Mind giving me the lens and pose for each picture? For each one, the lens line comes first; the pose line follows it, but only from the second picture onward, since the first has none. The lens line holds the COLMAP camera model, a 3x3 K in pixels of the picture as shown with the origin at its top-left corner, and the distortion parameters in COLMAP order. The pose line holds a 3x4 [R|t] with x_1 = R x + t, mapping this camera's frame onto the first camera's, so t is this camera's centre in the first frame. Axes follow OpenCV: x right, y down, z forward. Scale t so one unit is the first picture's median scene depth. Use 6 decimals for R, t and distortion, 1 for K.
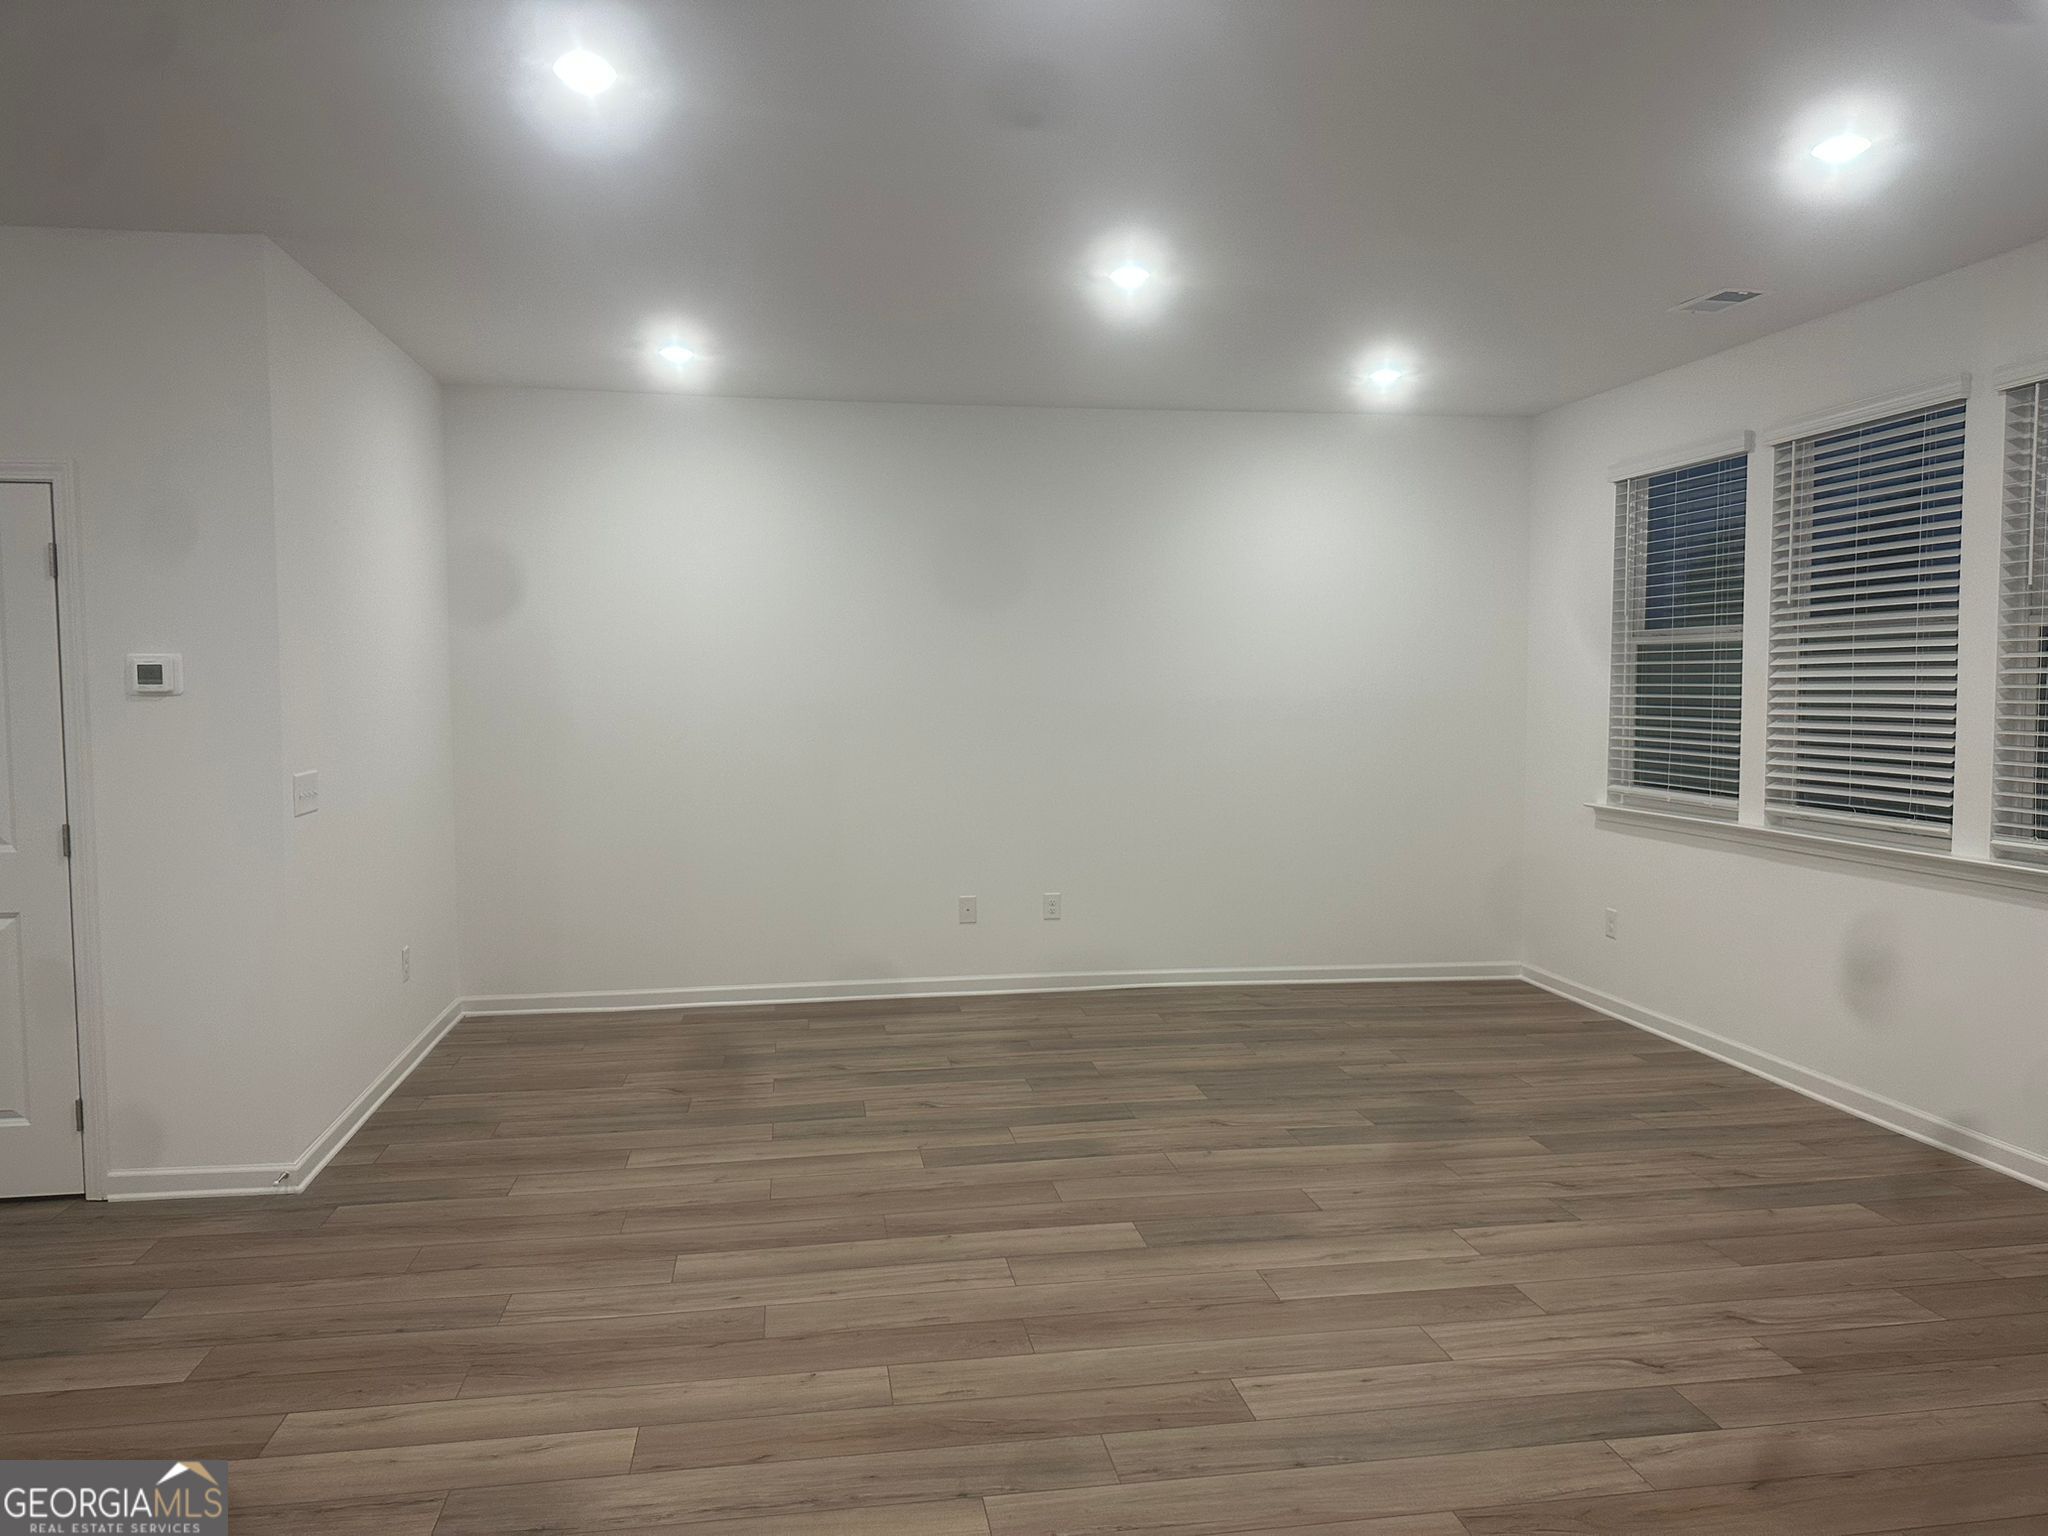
lens RADIAL K [[1452.9, 0, 1023.4], [0, 1452.9, 757.2], [0, 0, 1]] dist [0.046835, -0.055363]
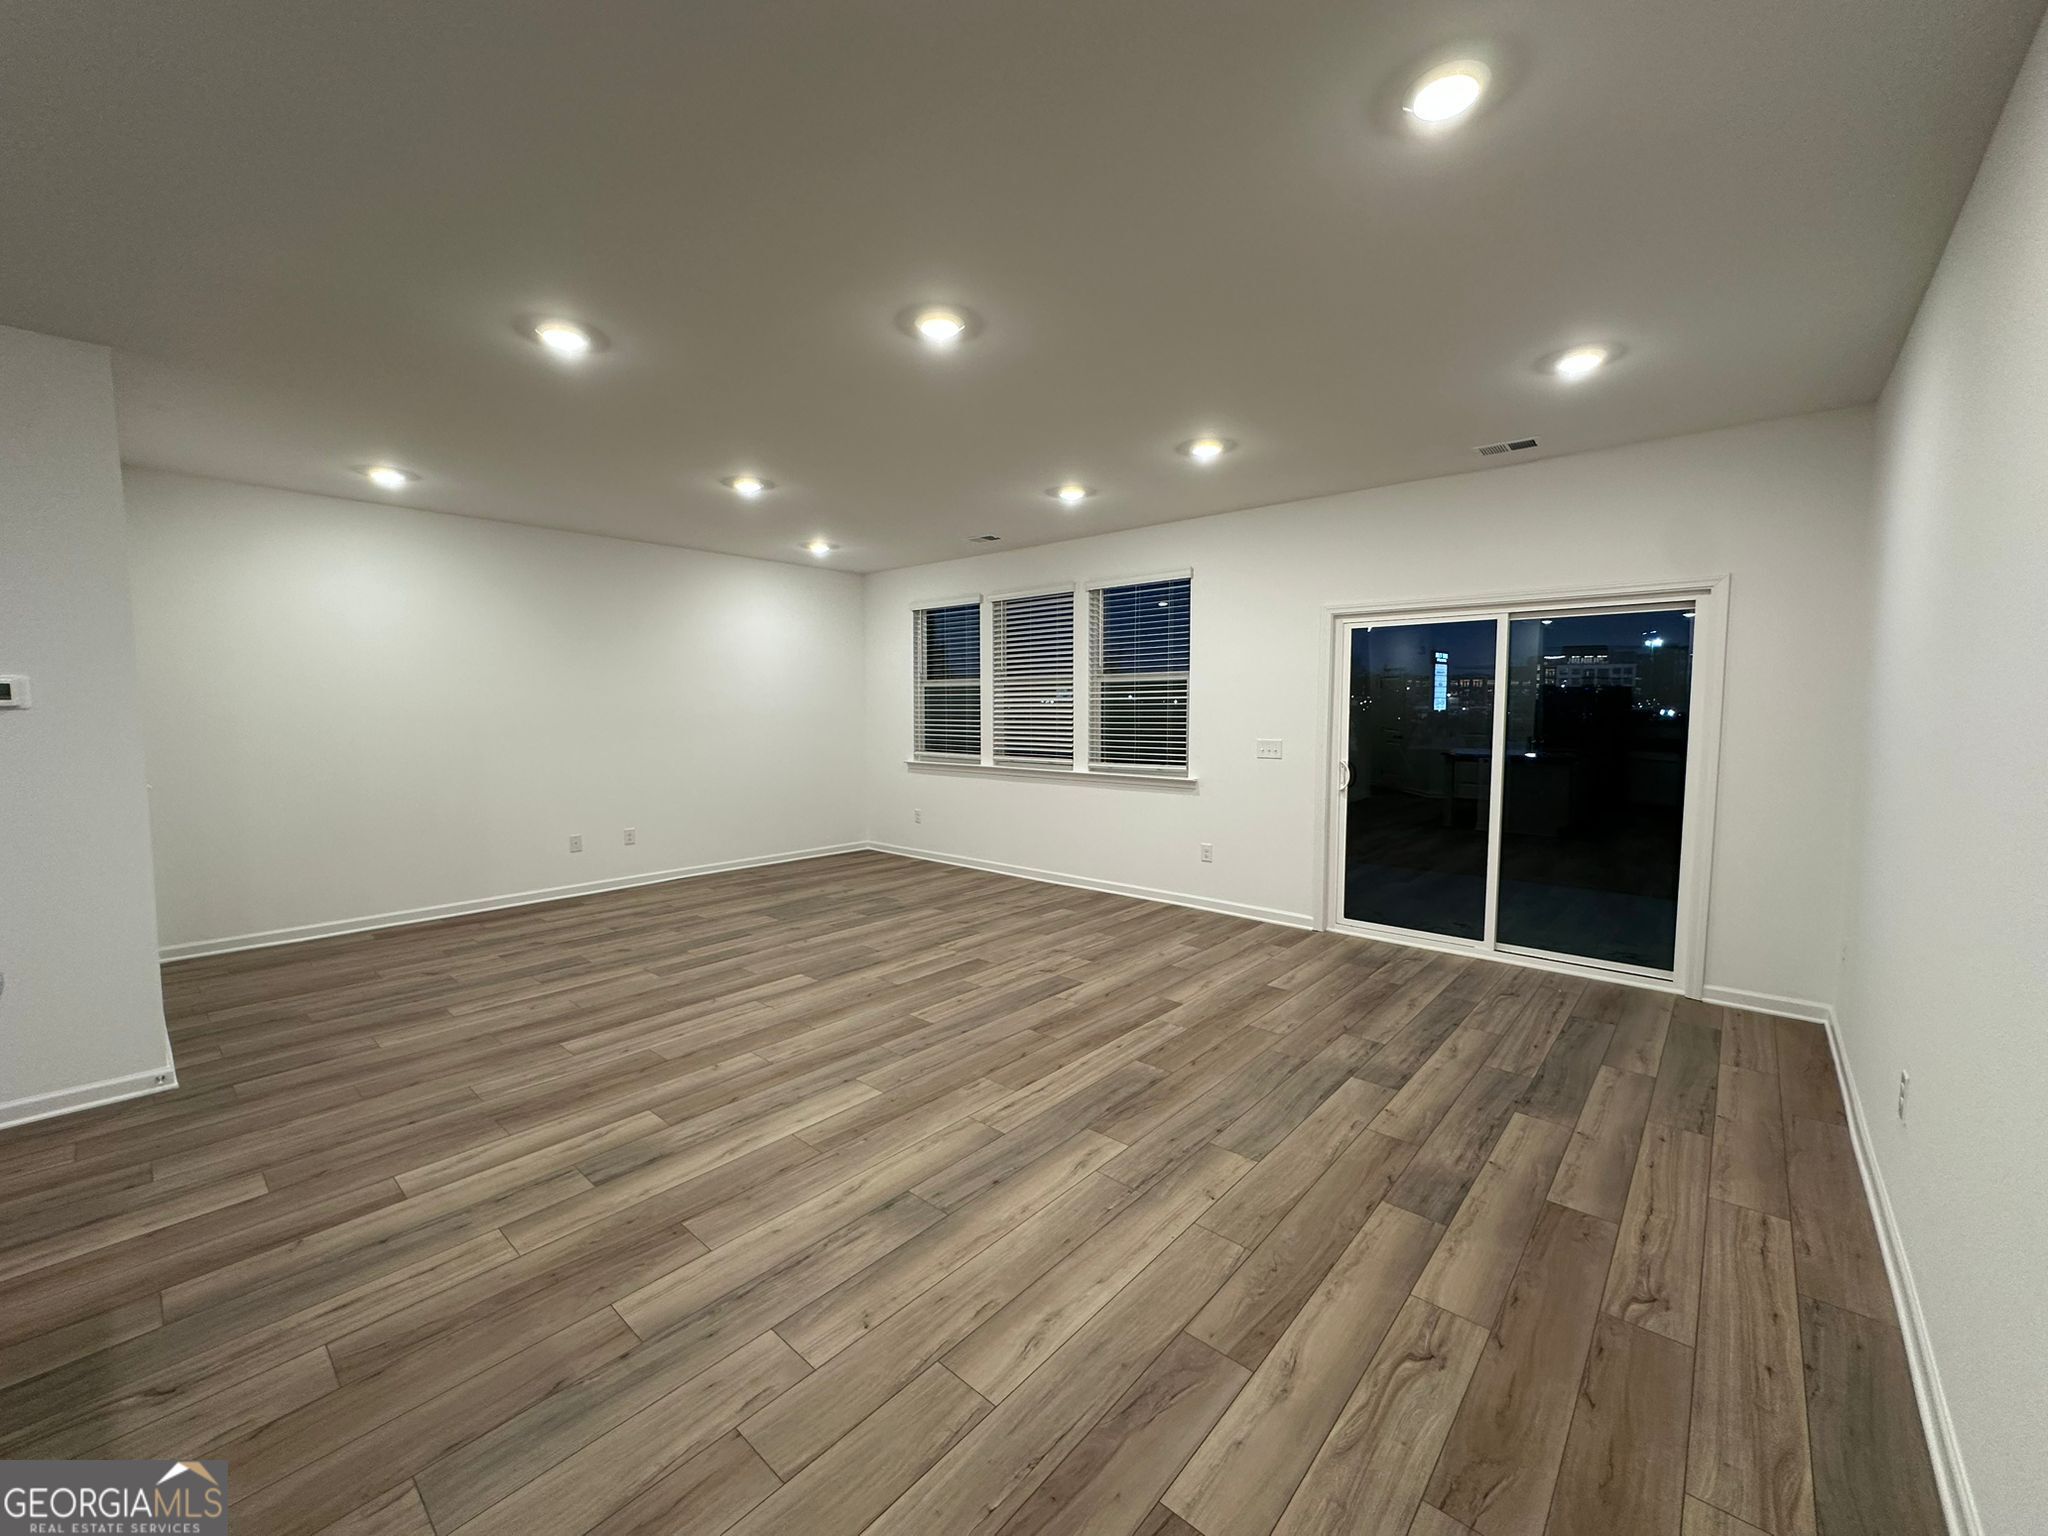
lens RADIAL K [[815.7, 0, 1039.0], [0, 815.7, 758.4], [0, 0, 1]] dist [-0.000164, -0.000120]
pose [[0.768743, -0.041026, 0.638241, -0.338110], [0.034185, 0.999150, 0.023050, 0.010895], [-0.638644, 0.004099, 0.769491, -0.055102]]
